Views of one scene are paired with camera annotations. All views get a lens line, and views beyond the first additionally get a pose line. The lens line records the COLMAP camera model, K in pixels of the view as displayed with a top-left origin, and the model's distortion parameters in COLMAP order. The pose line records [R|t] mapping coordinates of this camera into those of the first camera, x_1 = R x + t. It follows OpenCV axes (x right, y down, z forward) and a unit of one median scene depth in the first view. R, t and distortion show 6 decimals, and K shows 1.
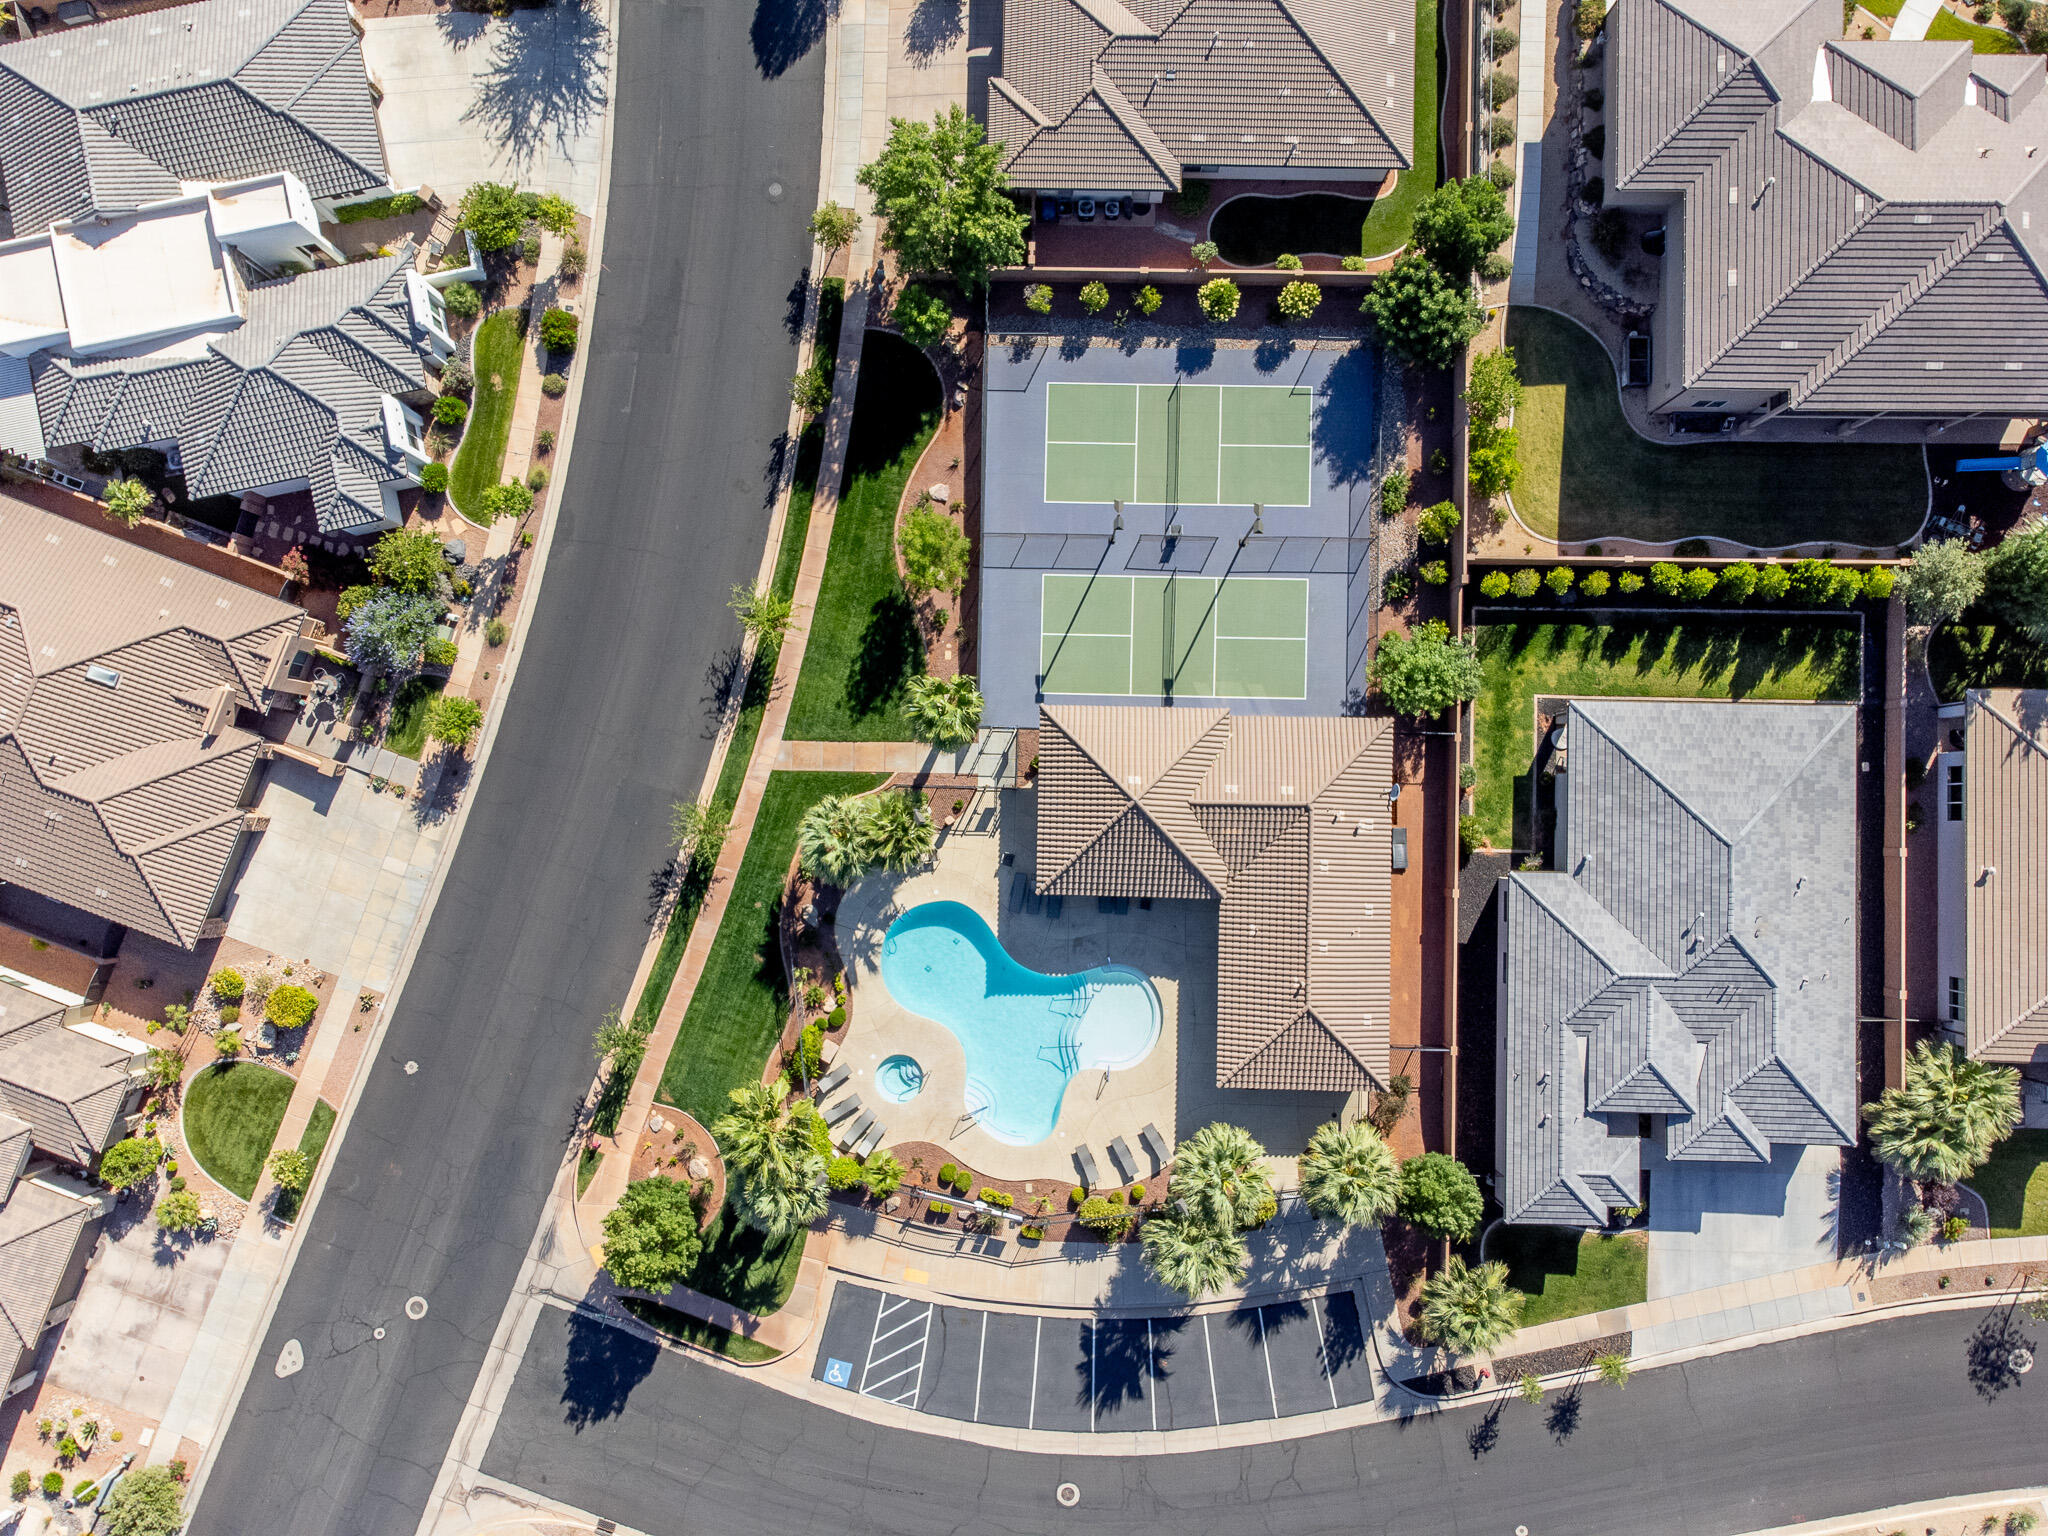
lens RADIAL K [[1524.2, 0, 1016.1], [0, 1524.2, 773.2], [0, 0, 1]] dist [0.010489, 0.004826]
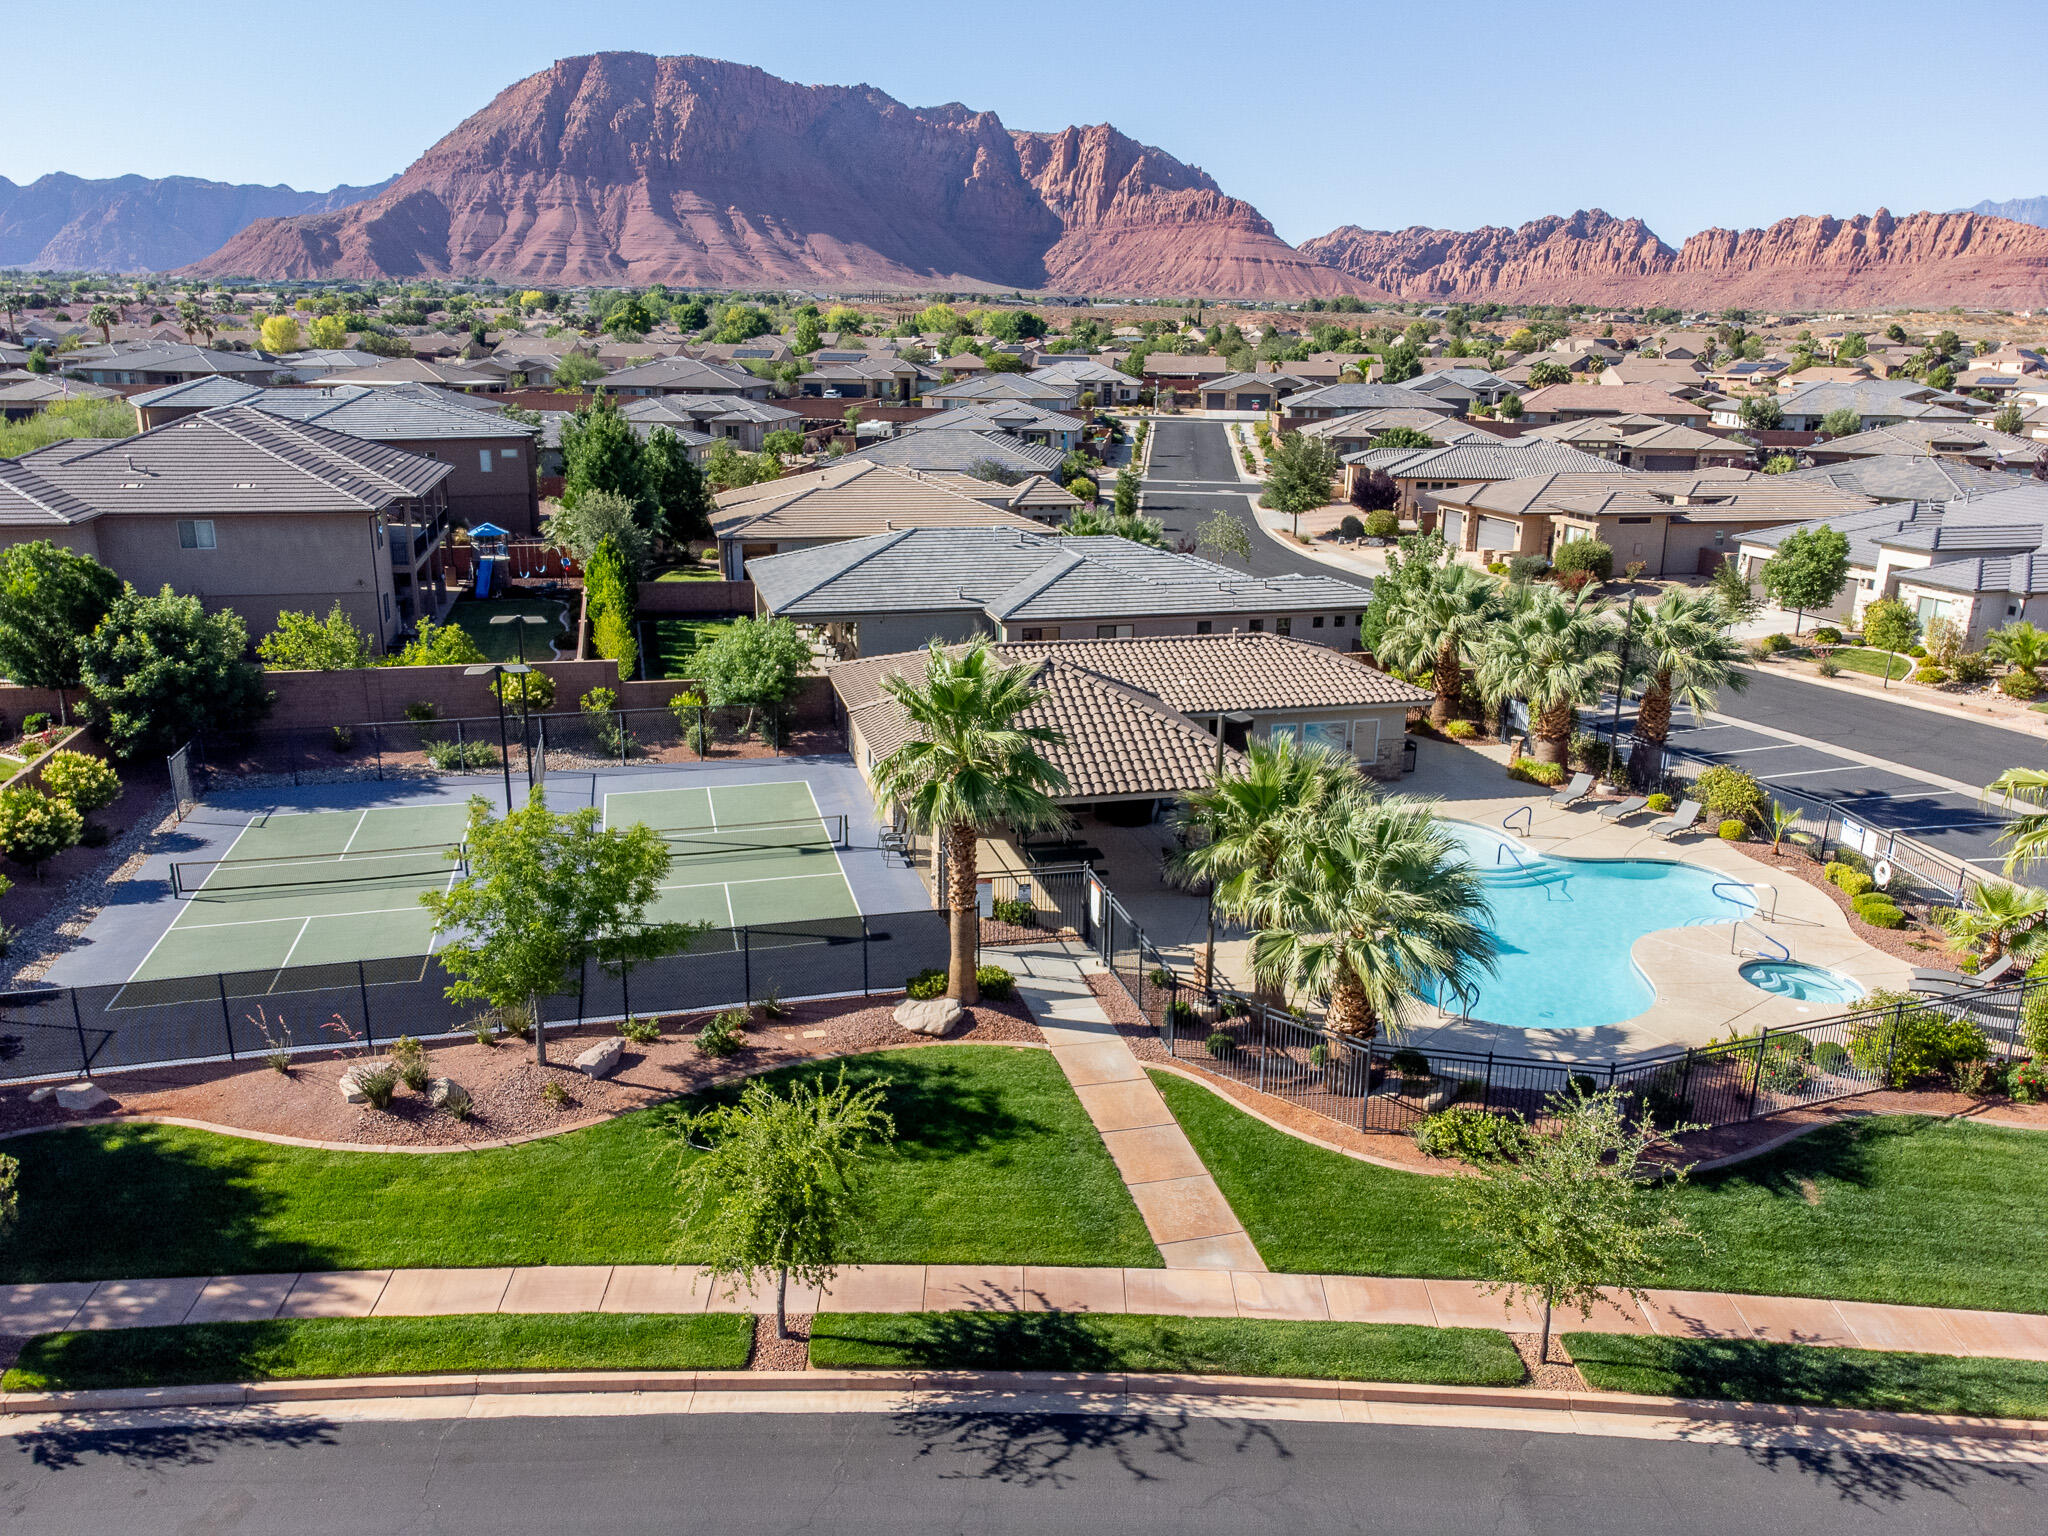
lens RADIAL K [[1542.2, 0, 1024.0], [0, 1542.2, 768.0], [0, 0, 1]] dist [-0.017032, 0.041496]
pose [[-0.267095, -0.247868, 0.931247, -0.409369], [0.962704, -0.025367, 0.269365, -0.129504], [-0.043144, 0.968462, 0.245399, 0.841770]]
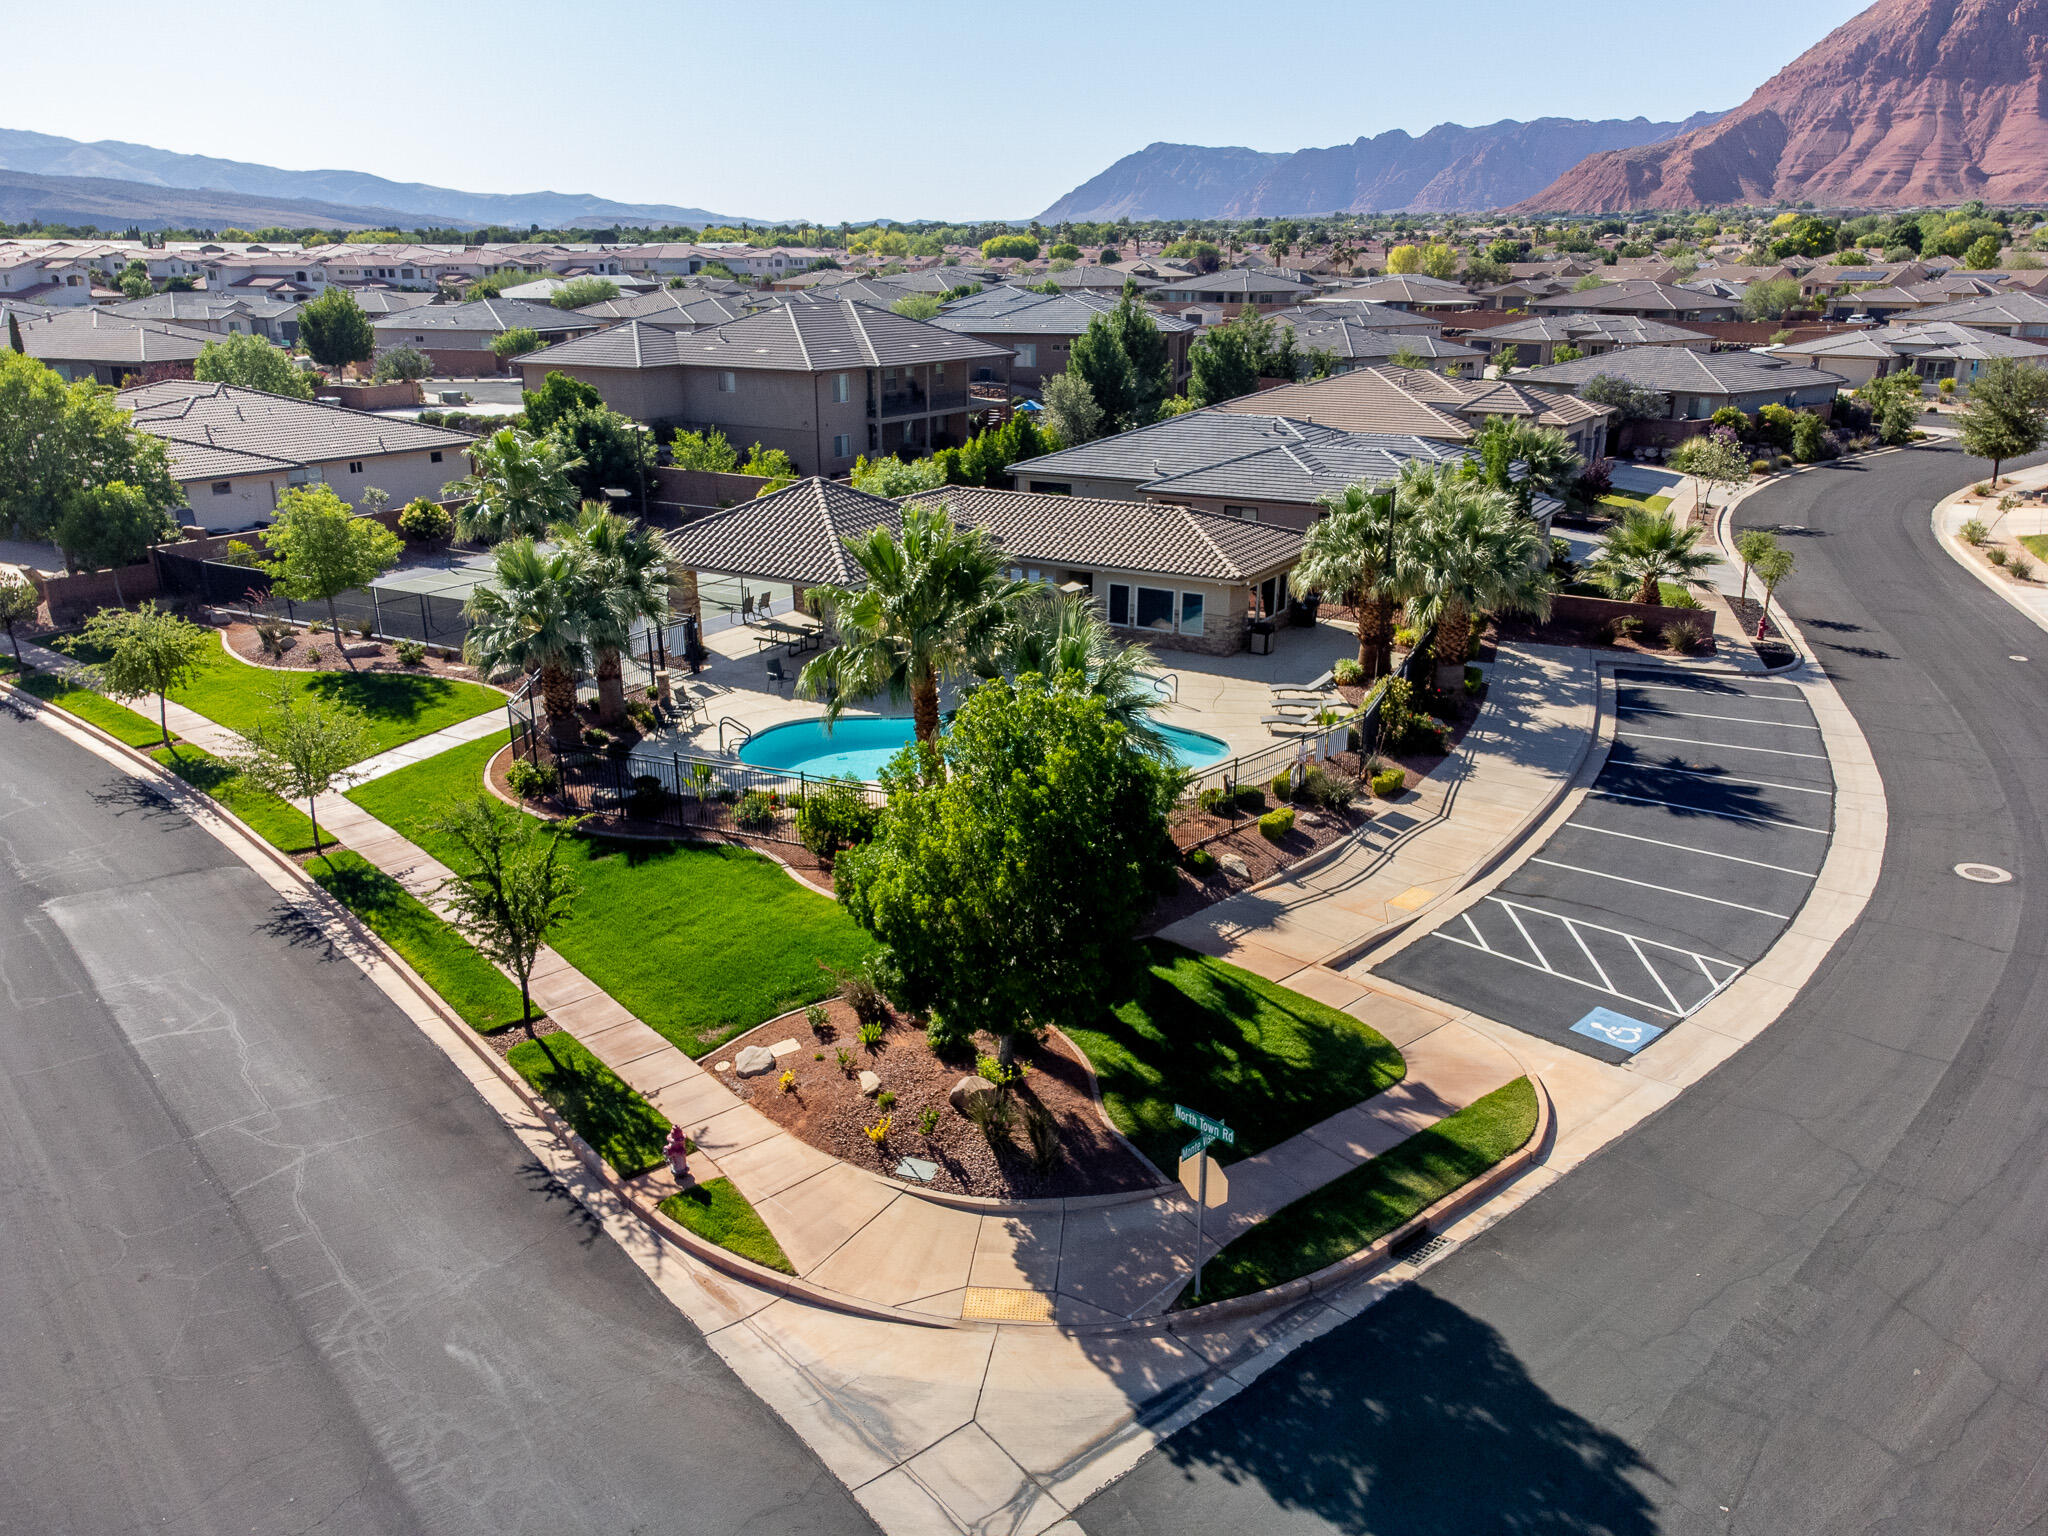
lens RADIAL K [[1524.2, 0, 1016.1], [0, 1524.2, 773.2], [0, 0, 1]] dist [0.010489, 0.004826]
pose [[0.494779, -0.261983, 0.828588, -0.470326], [0.868143, 0.191812, -0.457751, 0.423360], [-0.039010, 0.945819, 0.322343, 0.832701]]
